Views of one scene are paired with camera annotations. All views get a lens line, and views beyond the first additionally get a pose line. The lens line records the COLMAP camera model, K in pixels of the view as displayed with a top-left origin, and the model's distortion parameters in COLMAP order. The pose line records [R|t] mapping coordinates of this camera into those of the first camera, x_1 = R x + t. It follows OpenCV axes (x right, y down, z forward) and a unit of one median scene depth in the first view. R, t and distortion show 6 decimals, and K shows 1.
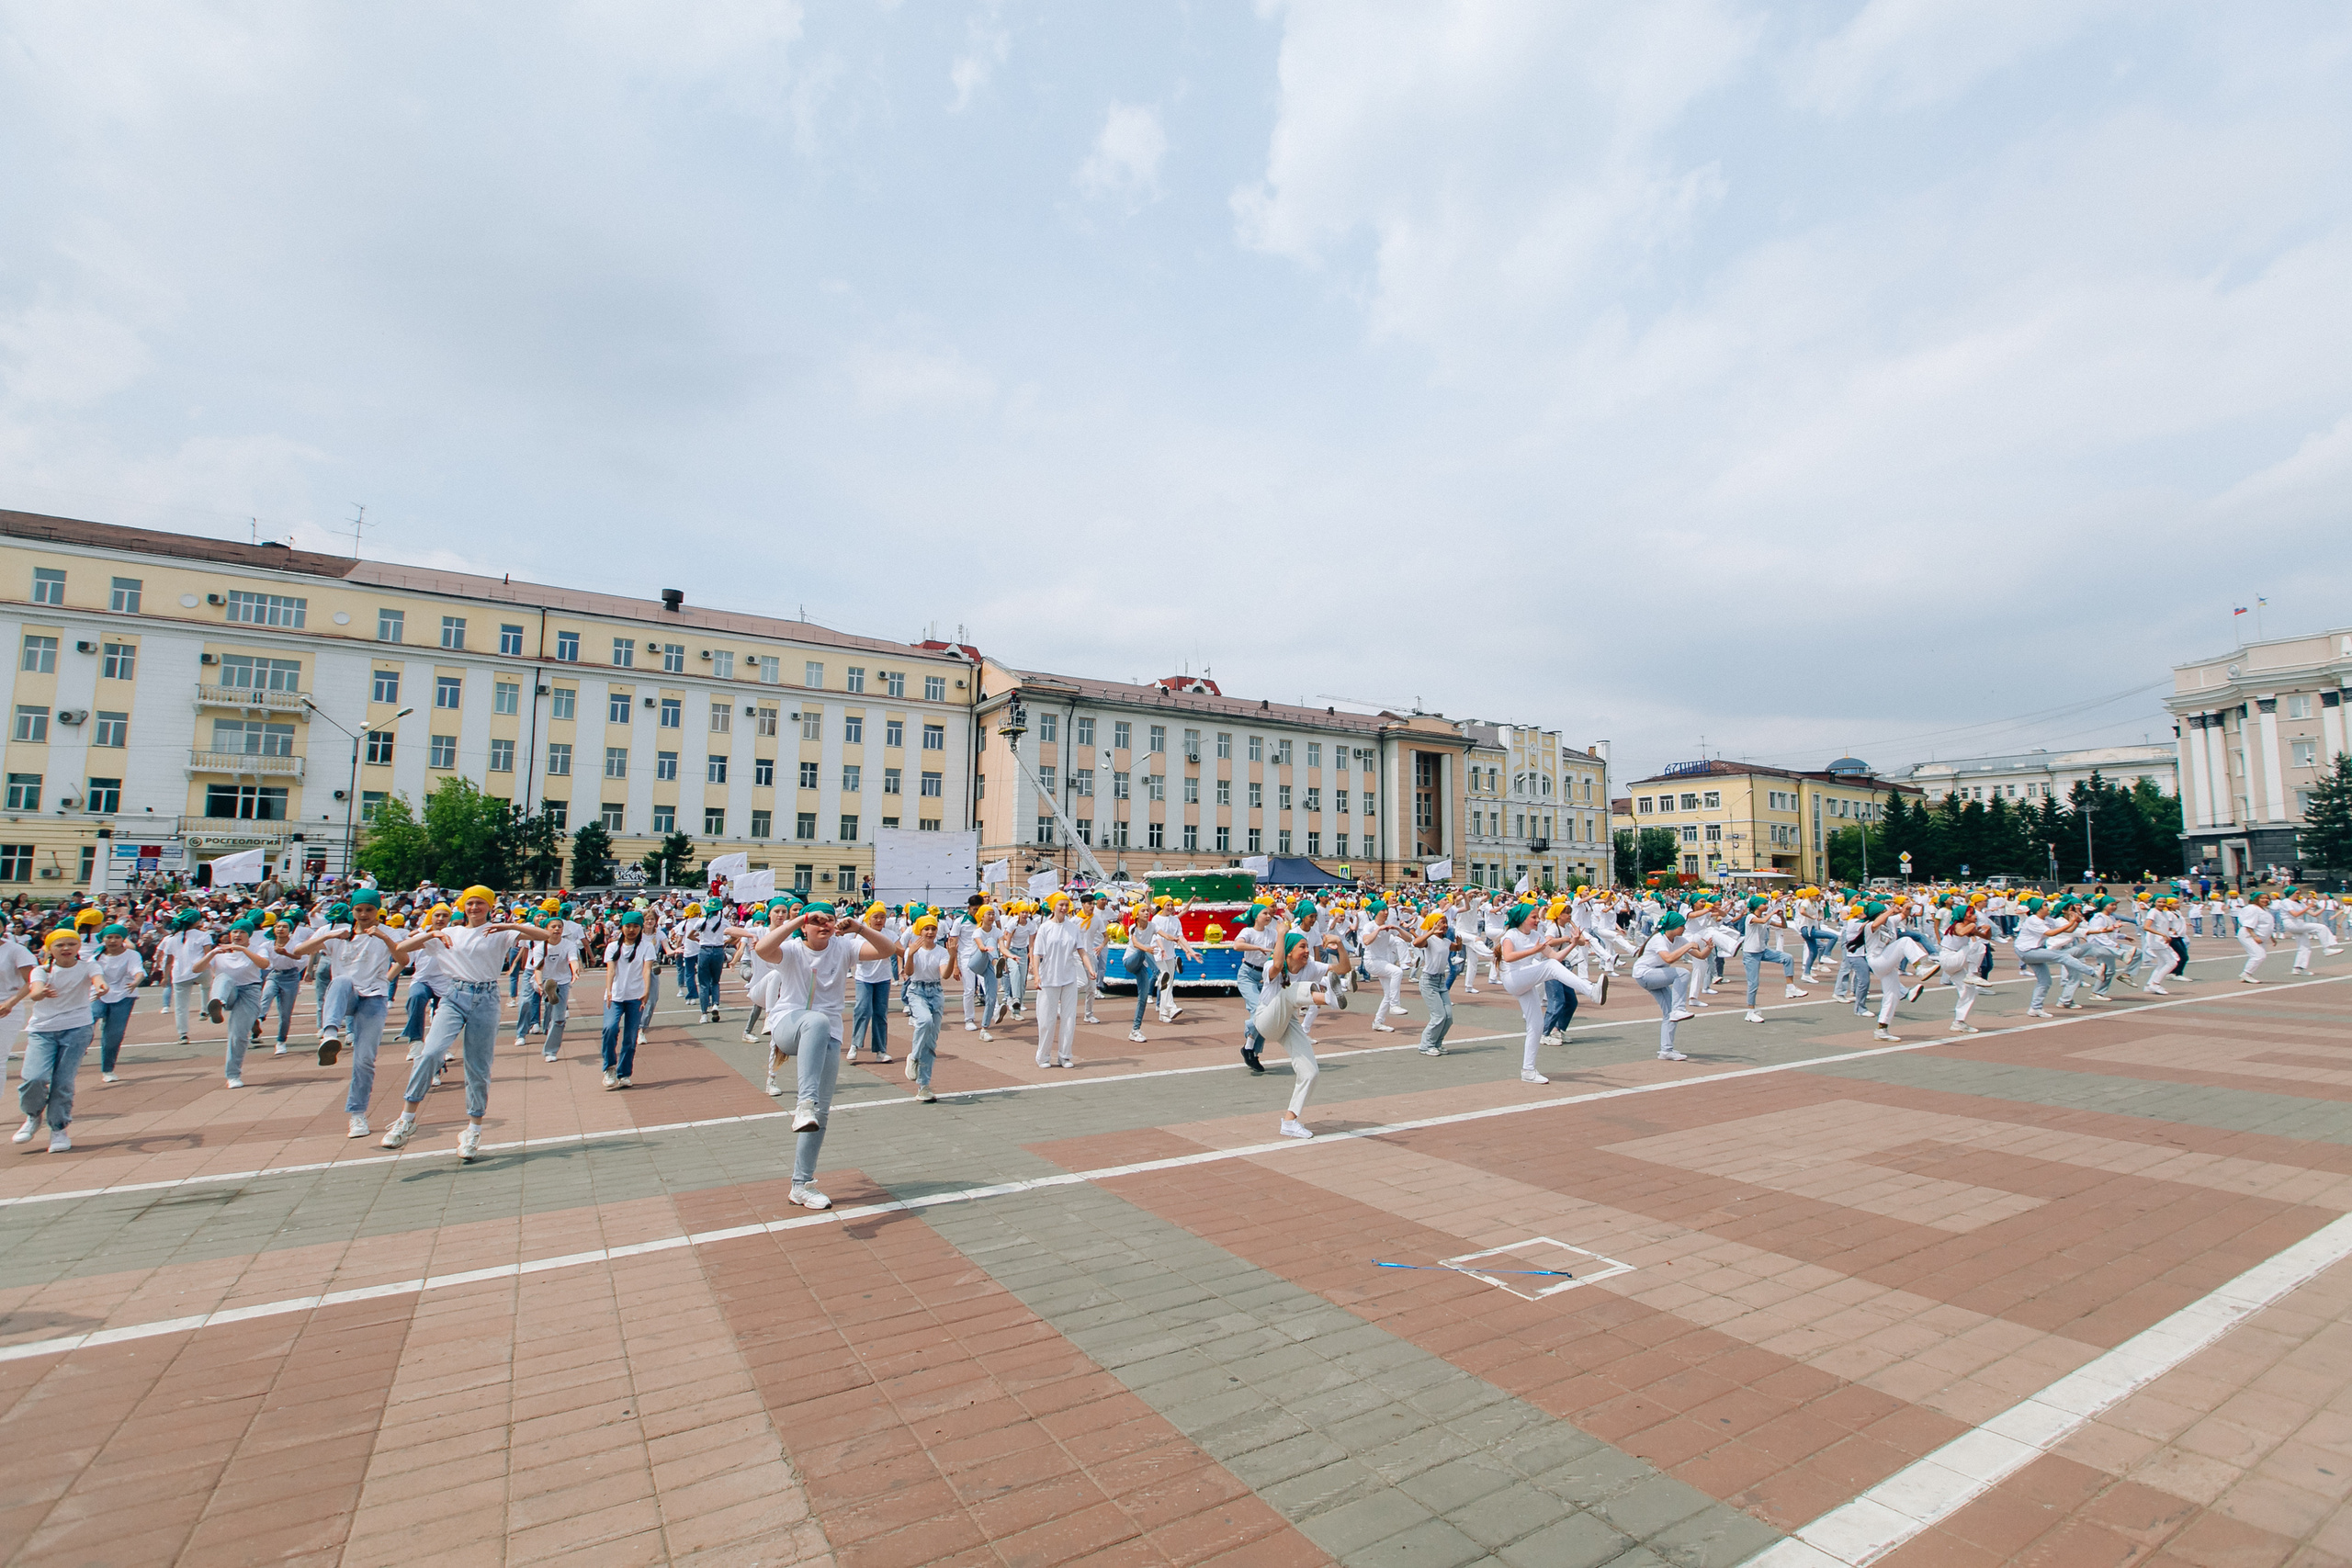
lens RADIAL K [[1043.6, 0, 1179.5], [0, 1043.6, 783.4], [0, 0, 1]] dist [0.005764, -0.002741]
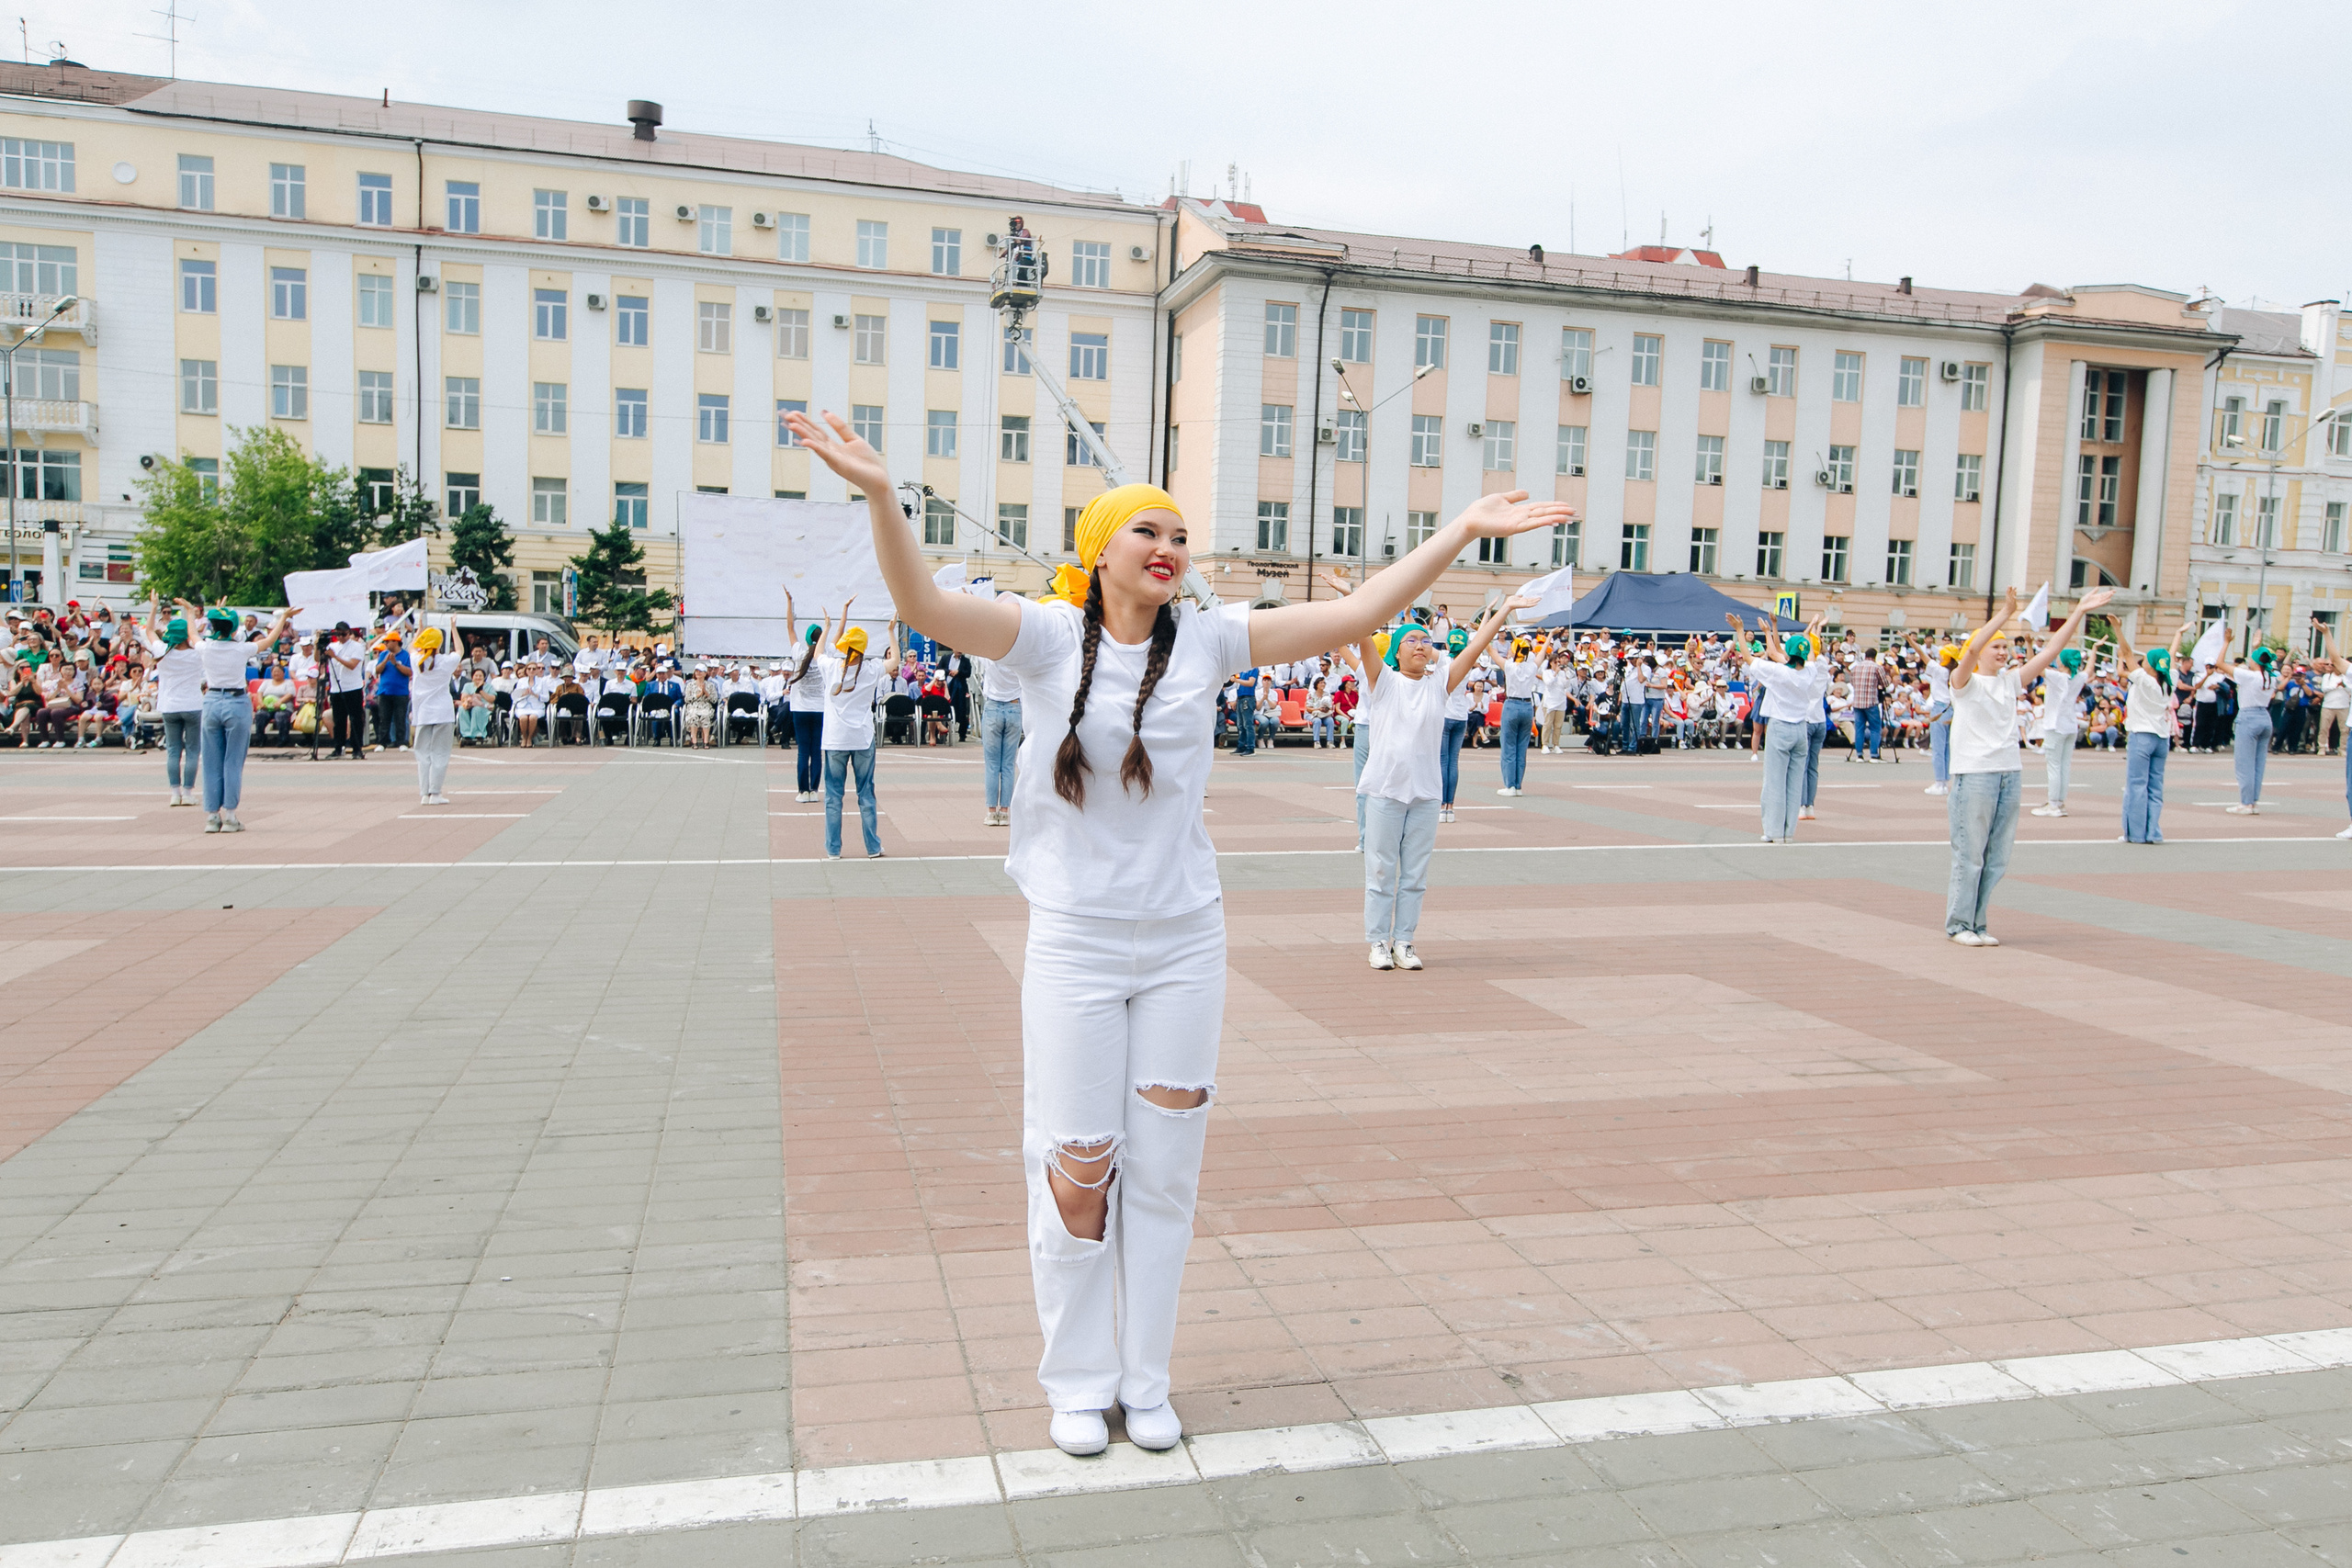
lens RADIAL K [[1706.6, 0, 1176.0], [0, 1706.6, 784.0], [0, 0, 1]] dist [0.007464, -0.004956]
pose [[0.951895, 0.047703, -0.302688, 0.093311], [0.007572, 0.983845, 0.178863, 0.017385], [0.306330, -0.172551, 0.936156, 0.143426]]
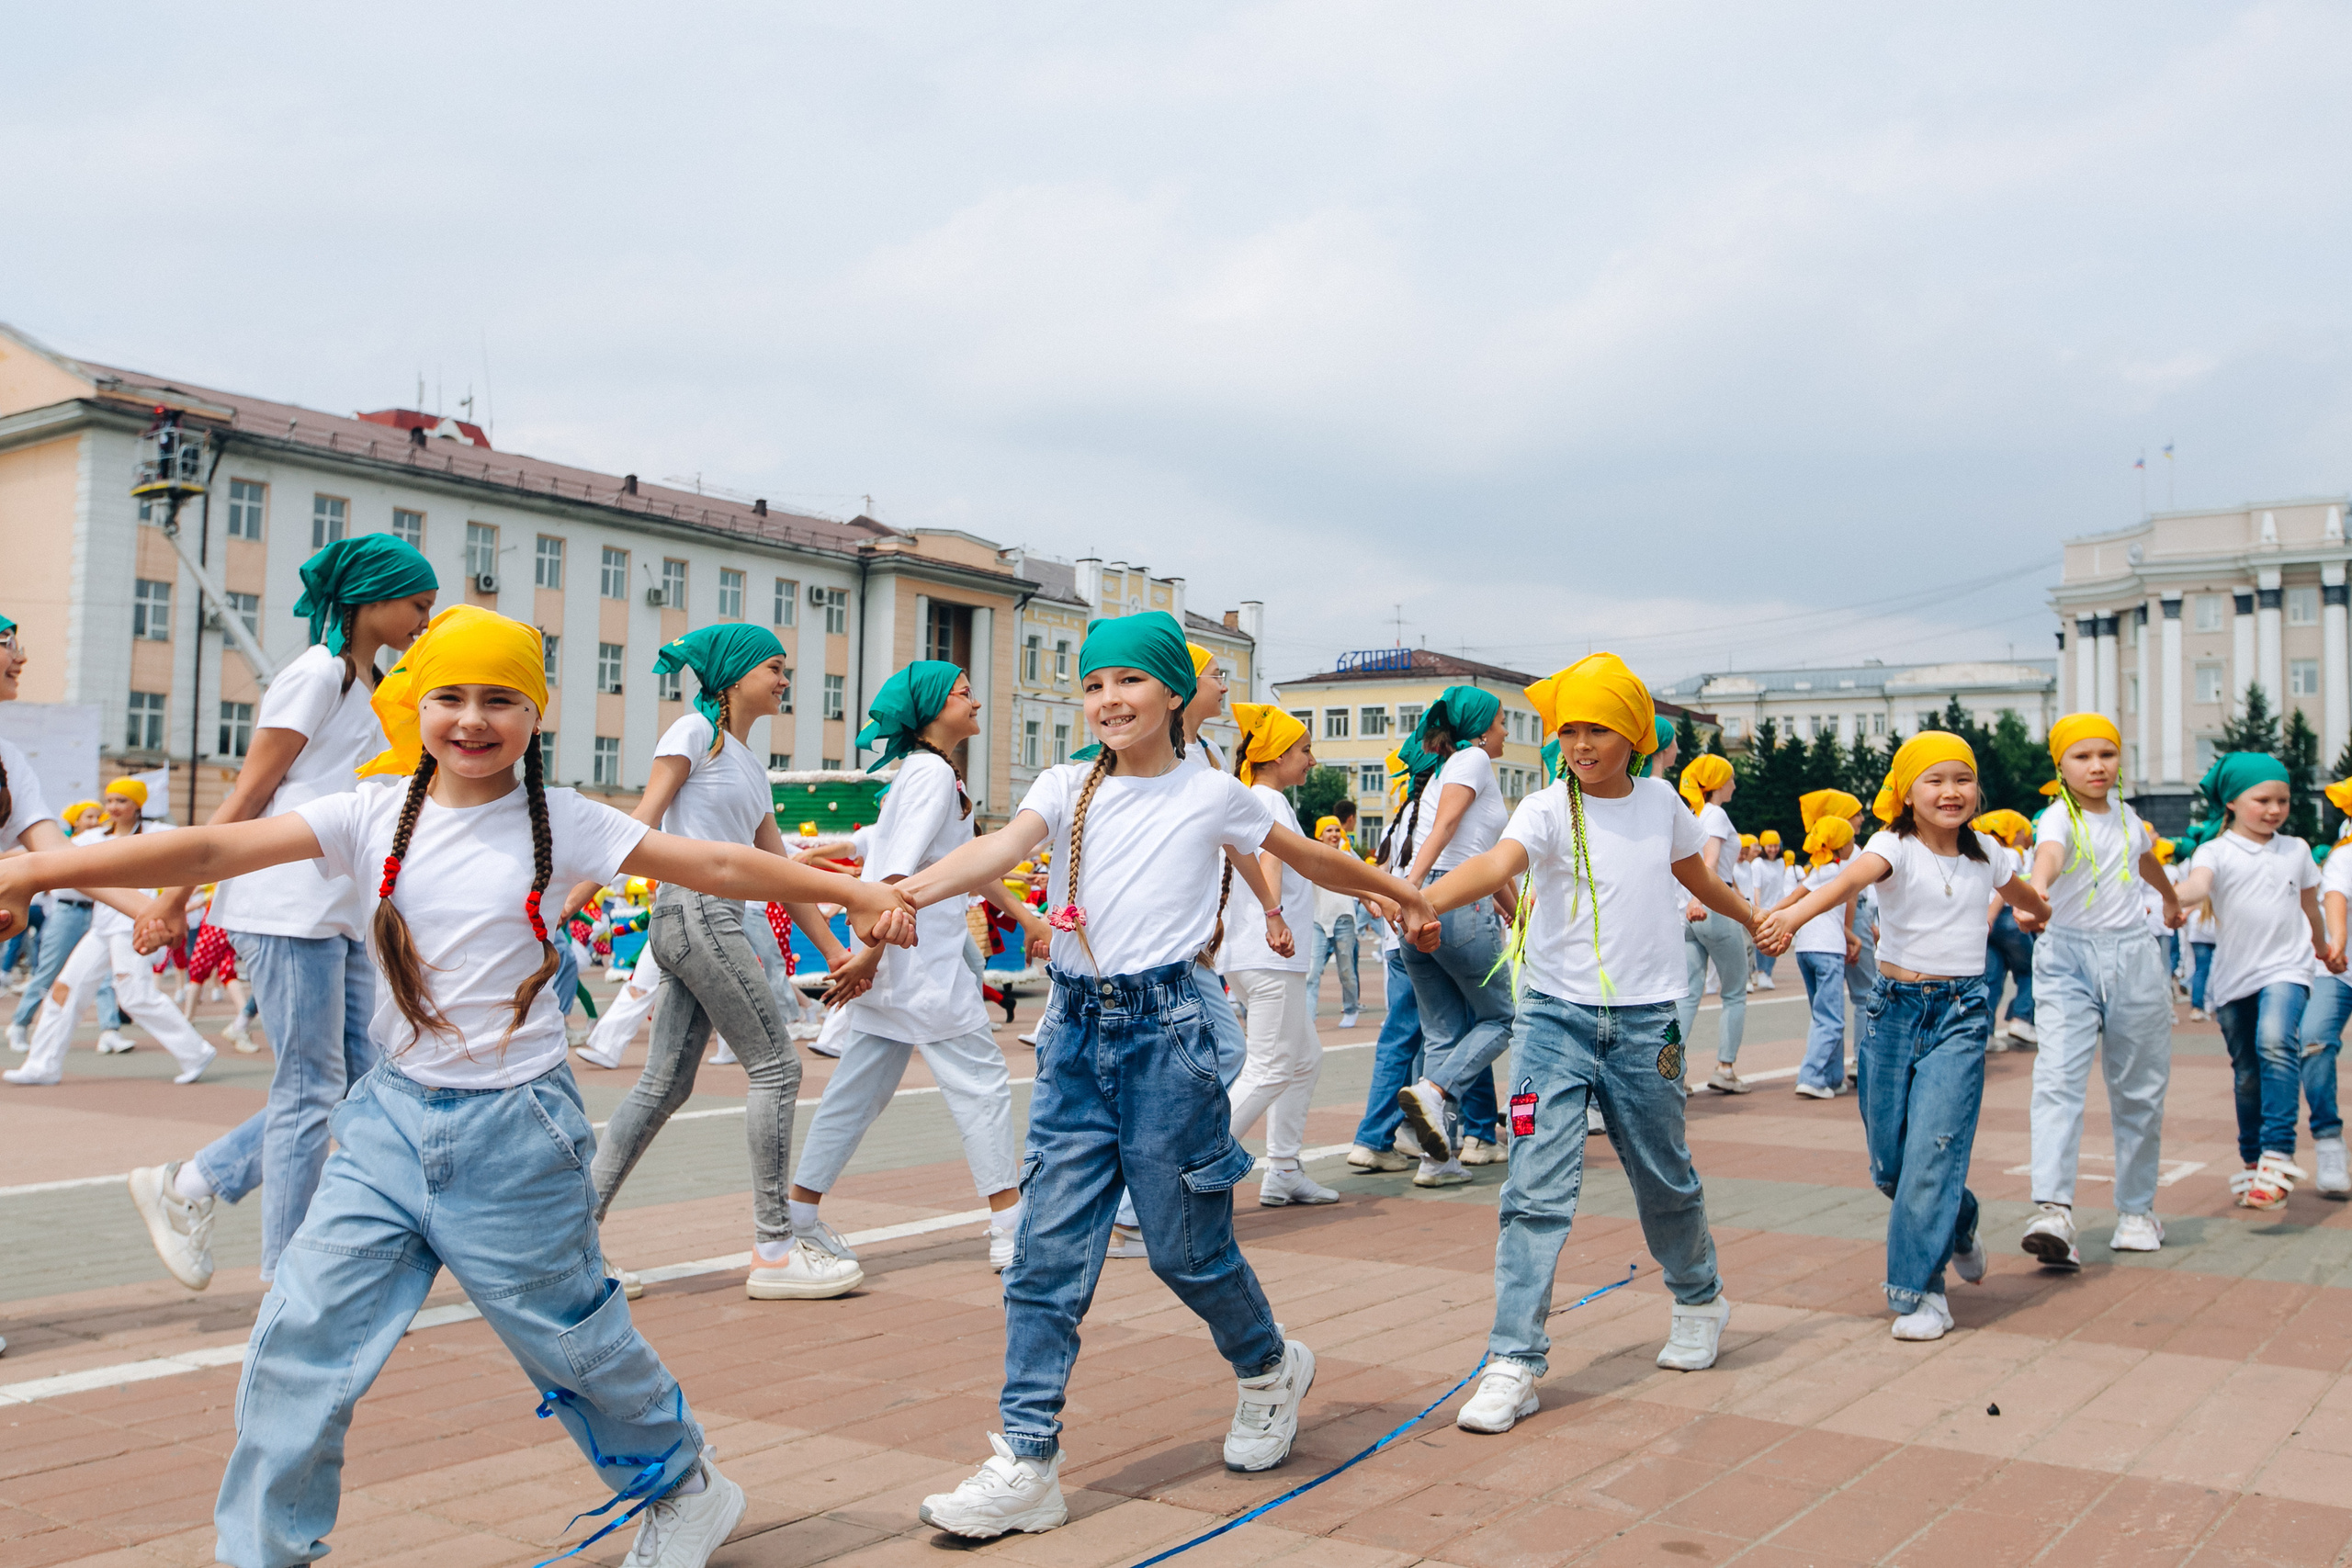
lens RADIAL K [[2109.8, 0, 1186.1], [0, 2109.8, 782.2], [0, 0, 1]] dist [-0.006971, 0.009453]
pose [[0.924985, 0.028580, 0.378926, -0.055022], [-0.049150, 0.997790, 0.044722, 0.007932], [-0.376811, -0.059991, 0.924346, -0.011449]]
